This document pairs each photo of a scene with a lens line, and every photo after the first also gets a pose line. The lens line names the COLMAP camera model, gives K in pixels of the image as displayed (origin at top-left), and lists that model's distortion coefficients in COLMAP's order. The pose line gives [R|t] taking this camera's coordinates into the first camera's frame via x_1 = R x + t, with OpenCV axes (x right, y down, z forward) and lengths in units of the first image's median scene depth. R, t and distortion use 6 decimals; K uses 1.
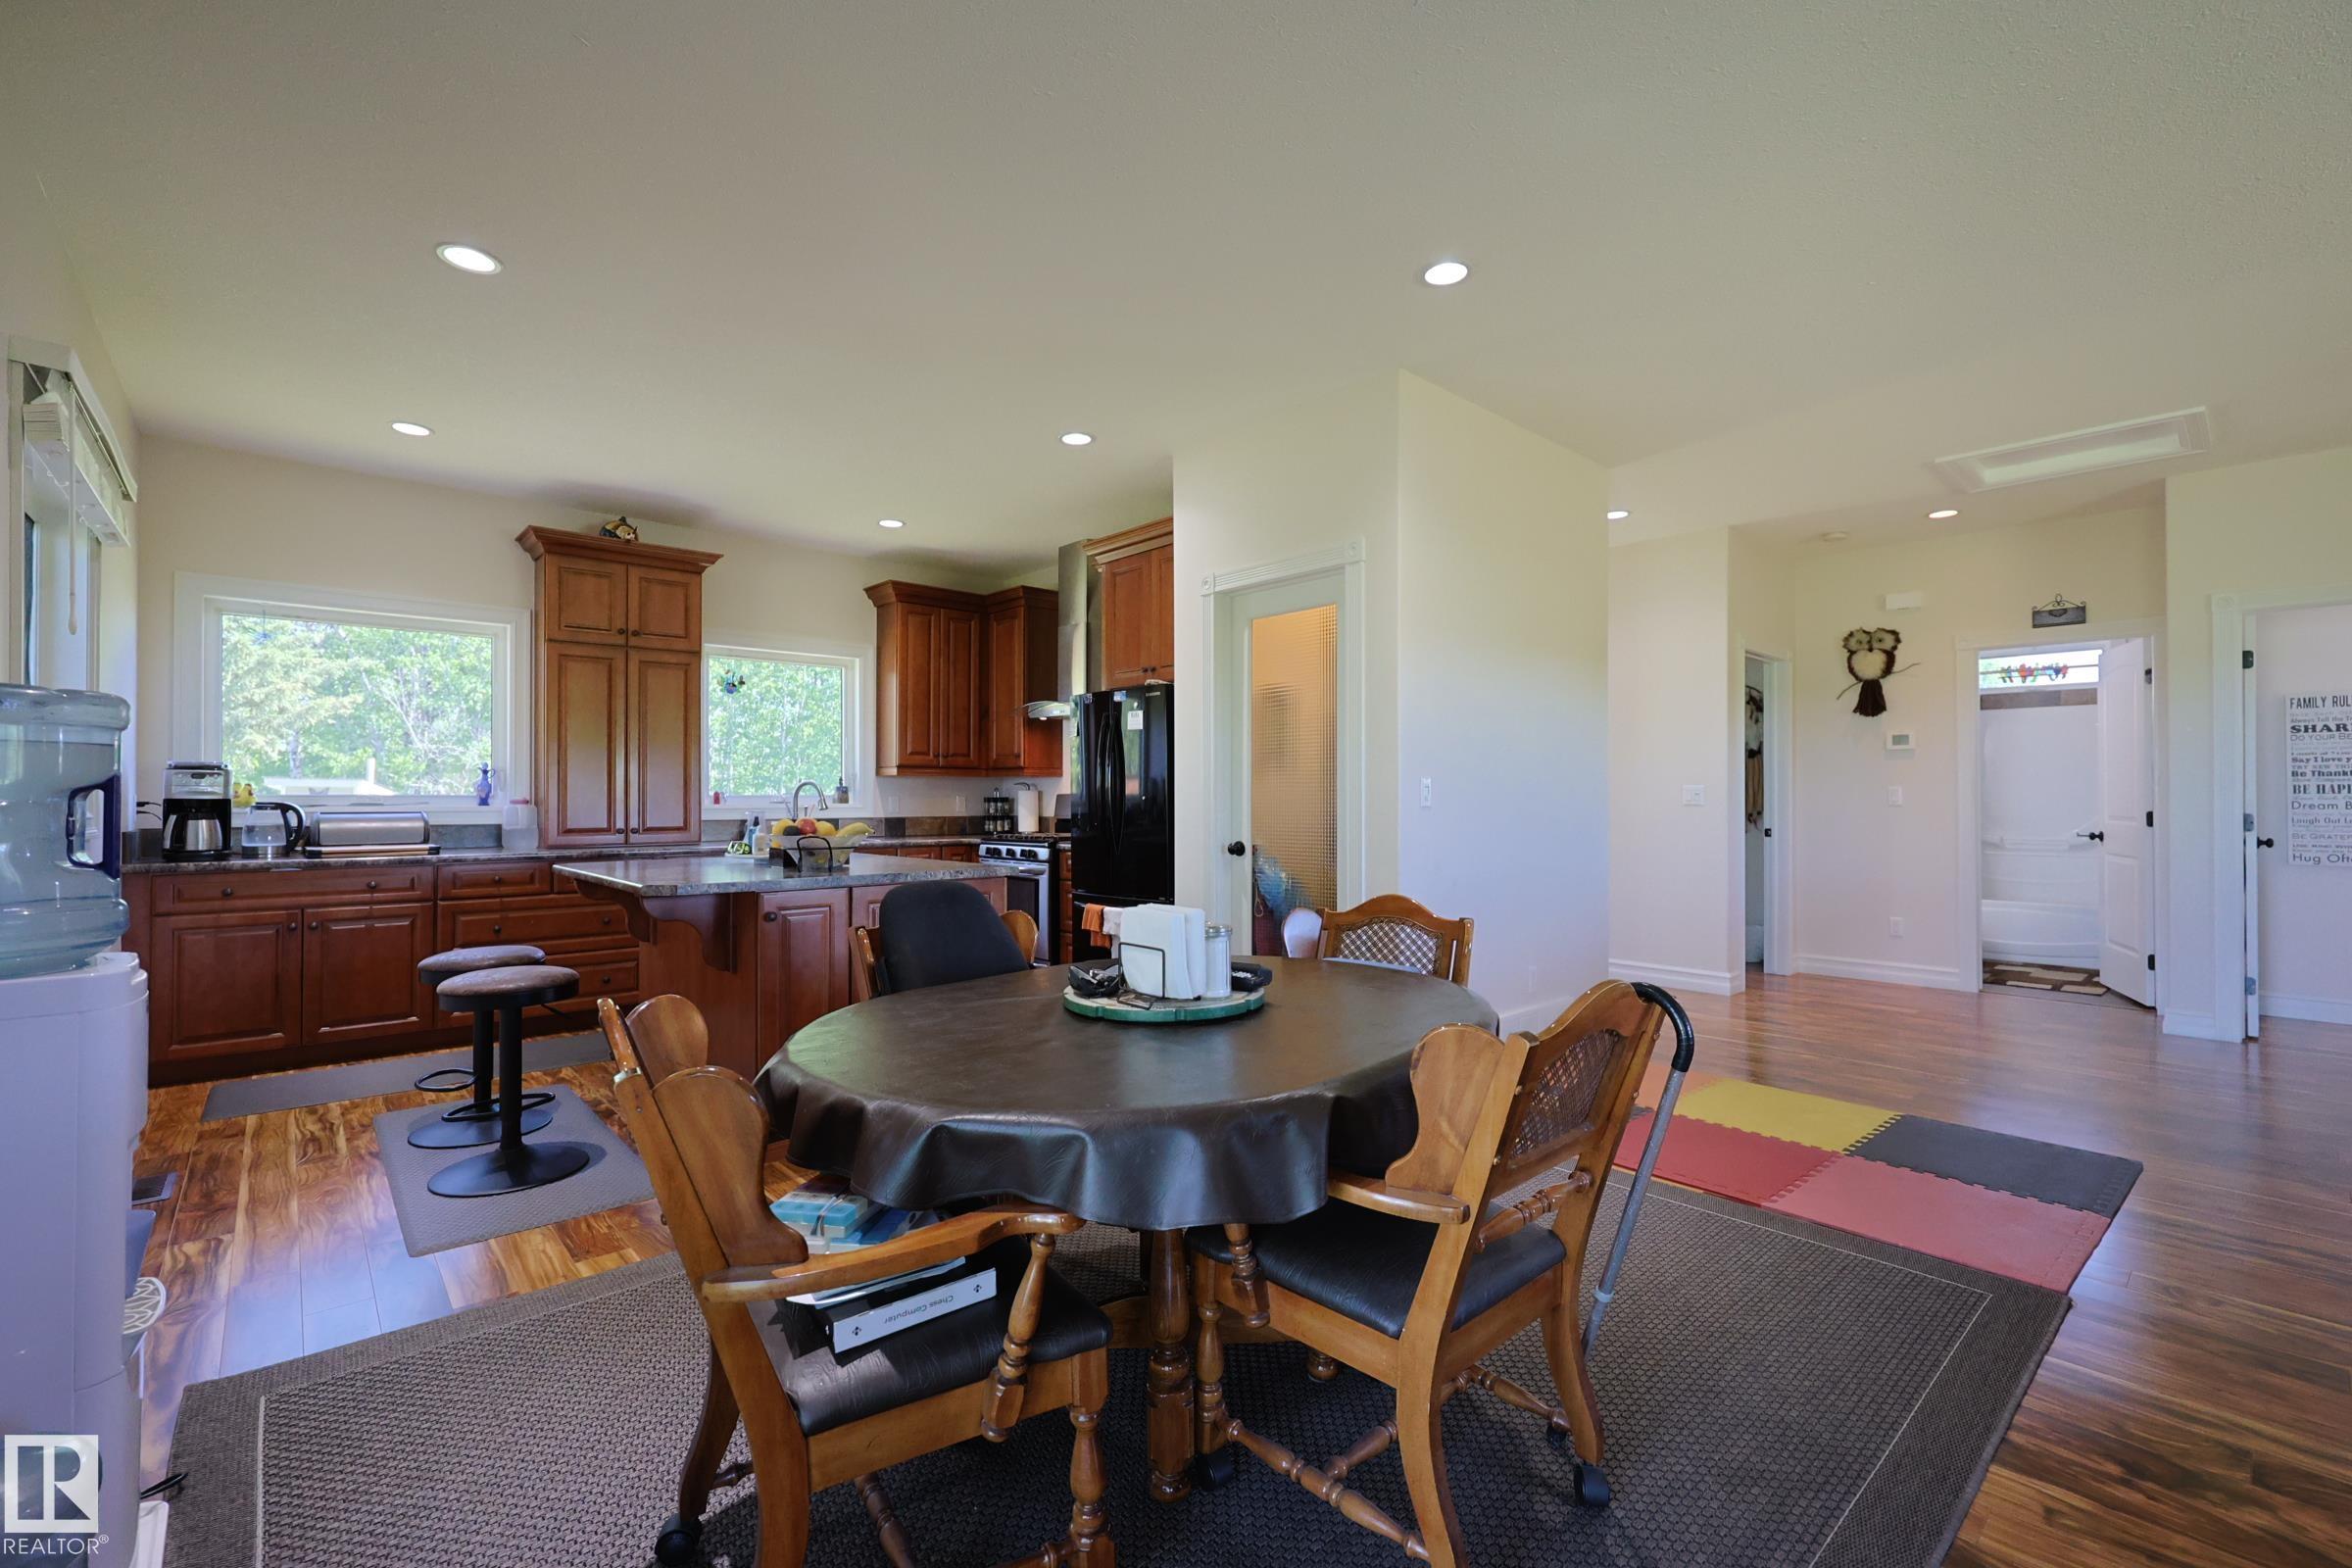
lens RADIAL K [[1003.0, 0, 1182.8], [0, 1003.0, 786.9], [0, 0, 1]] dist [0.002042, -0.000964]
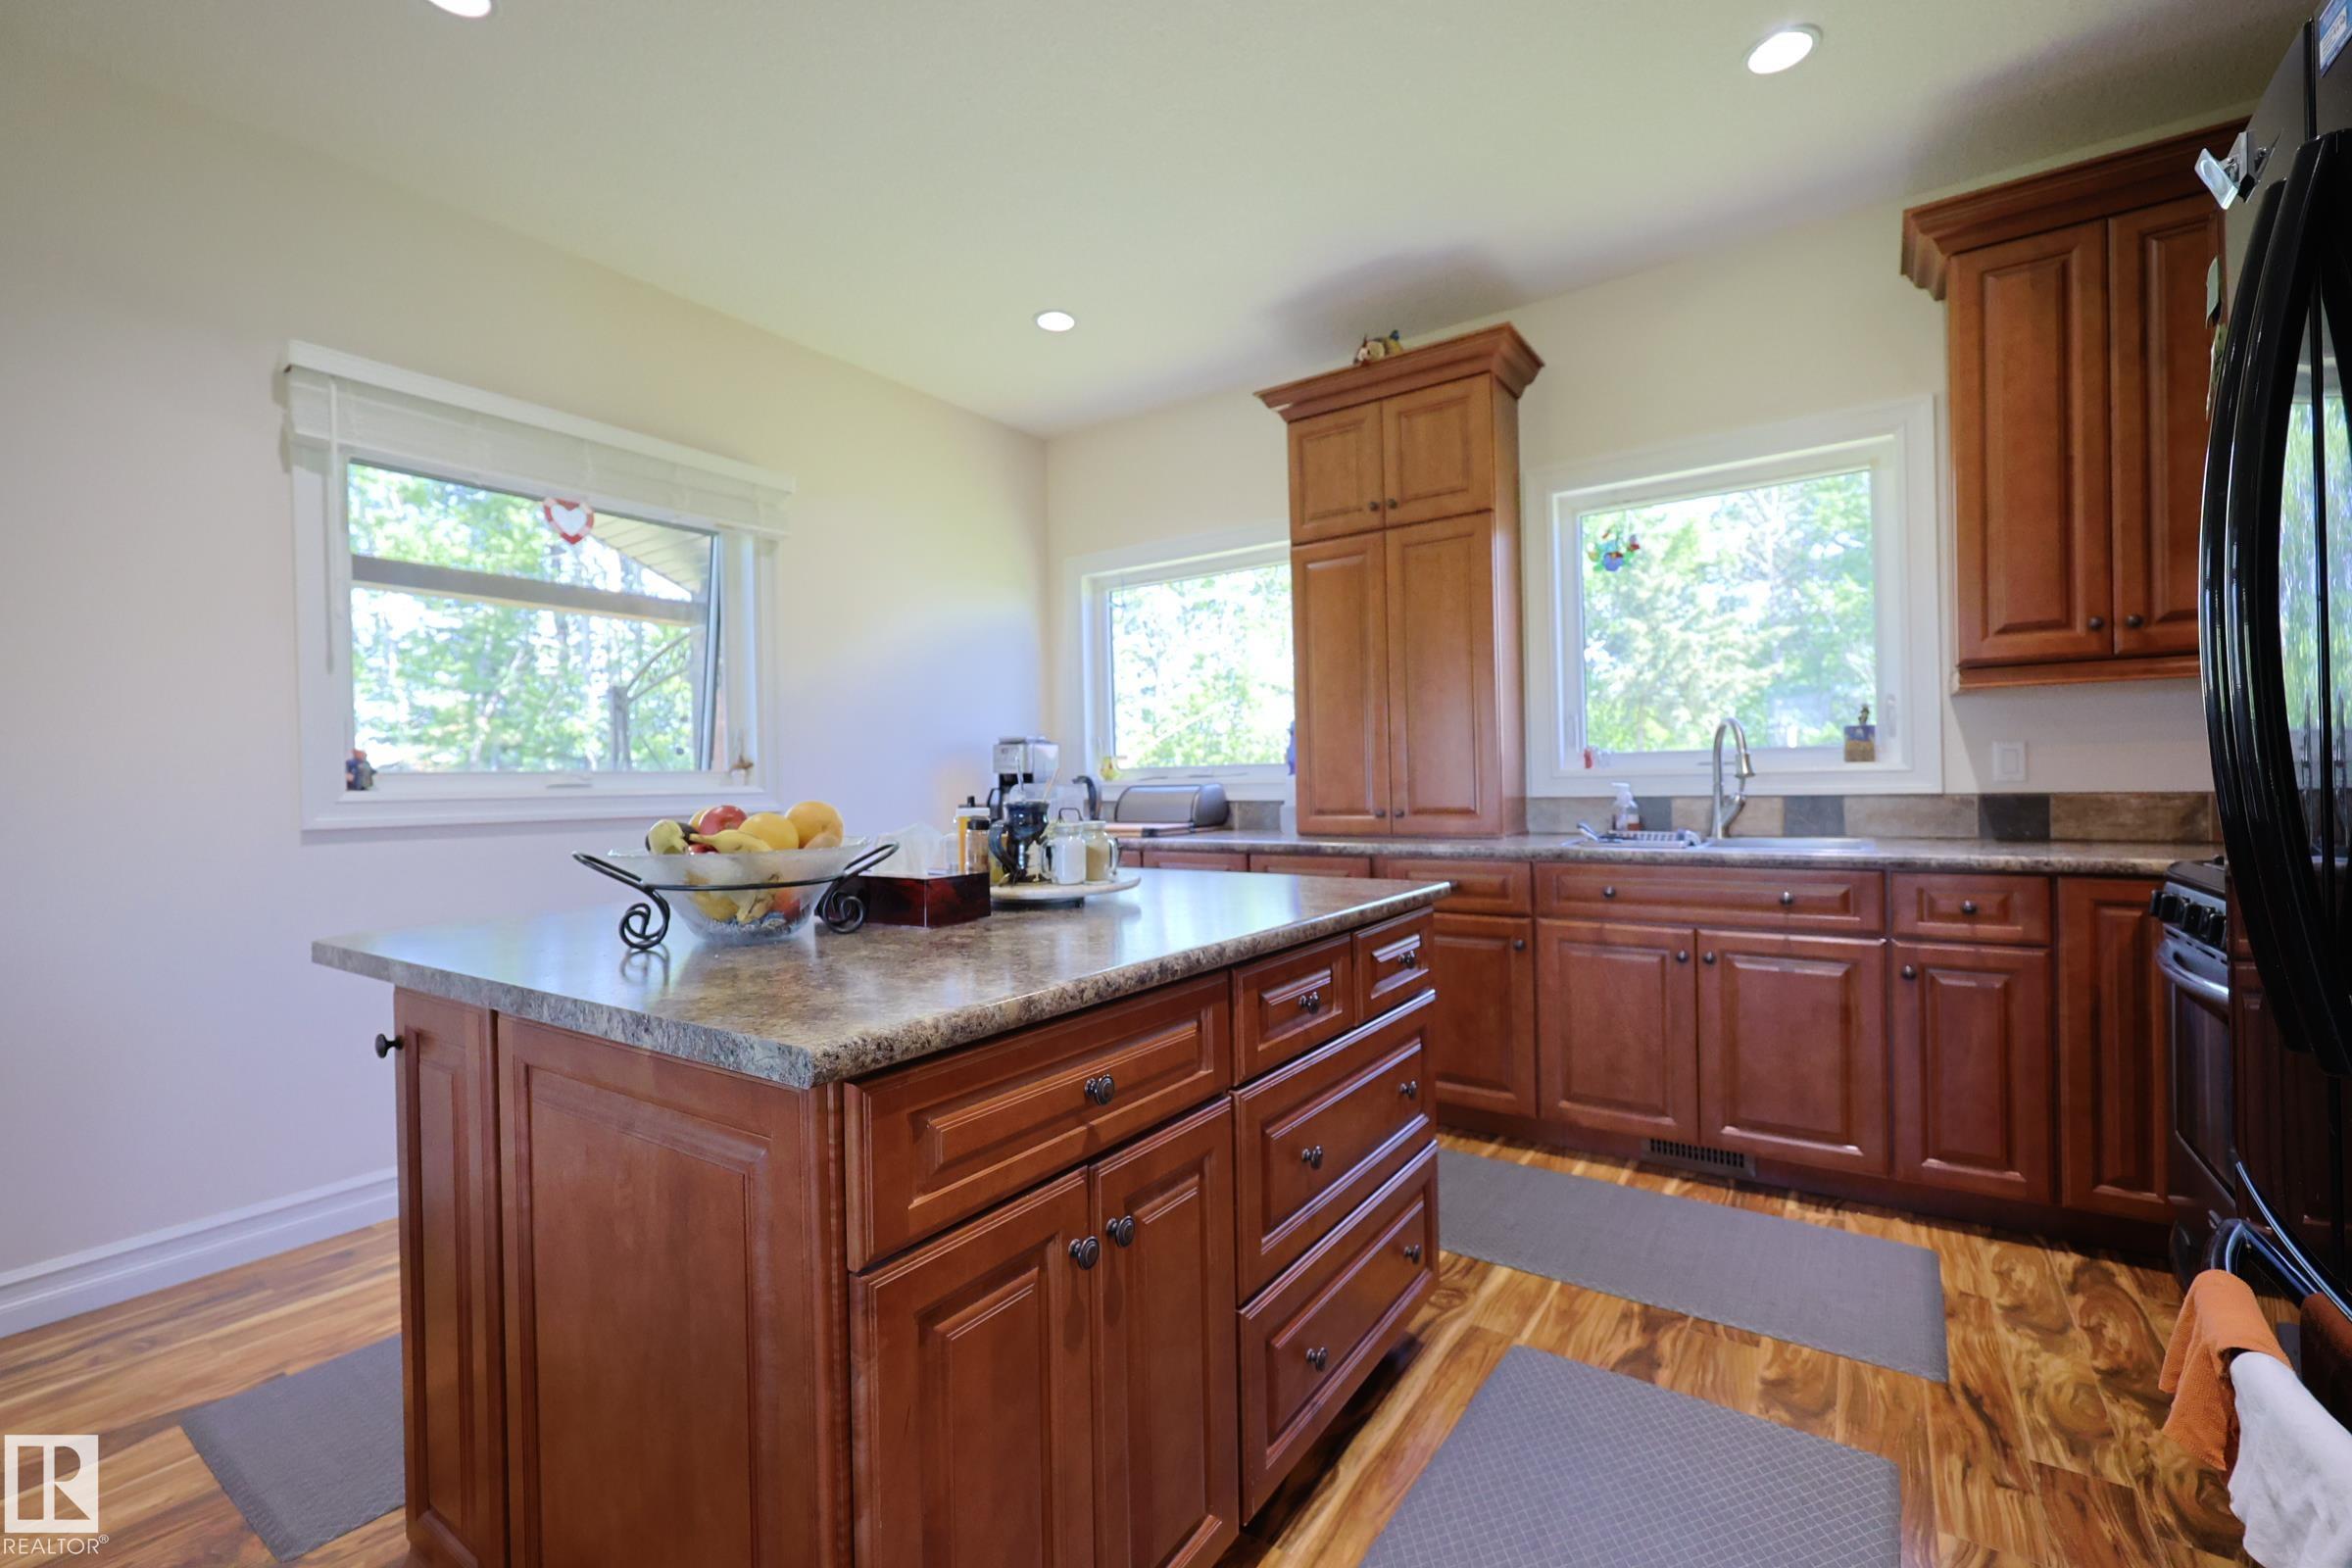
lens RADIAL K [[1003.0, 0, 1182.8], [0, 1003.0, 786.9], [0, 0, 1]] dist [0.002042, -0.000964]
pose [[0.234407, -0.000211, -0.972138, 0.043519], [0.028632, 0.999568, 0.006687, 0.019464], [0.971717, -0.029402, 0.234312, 0.734051]]
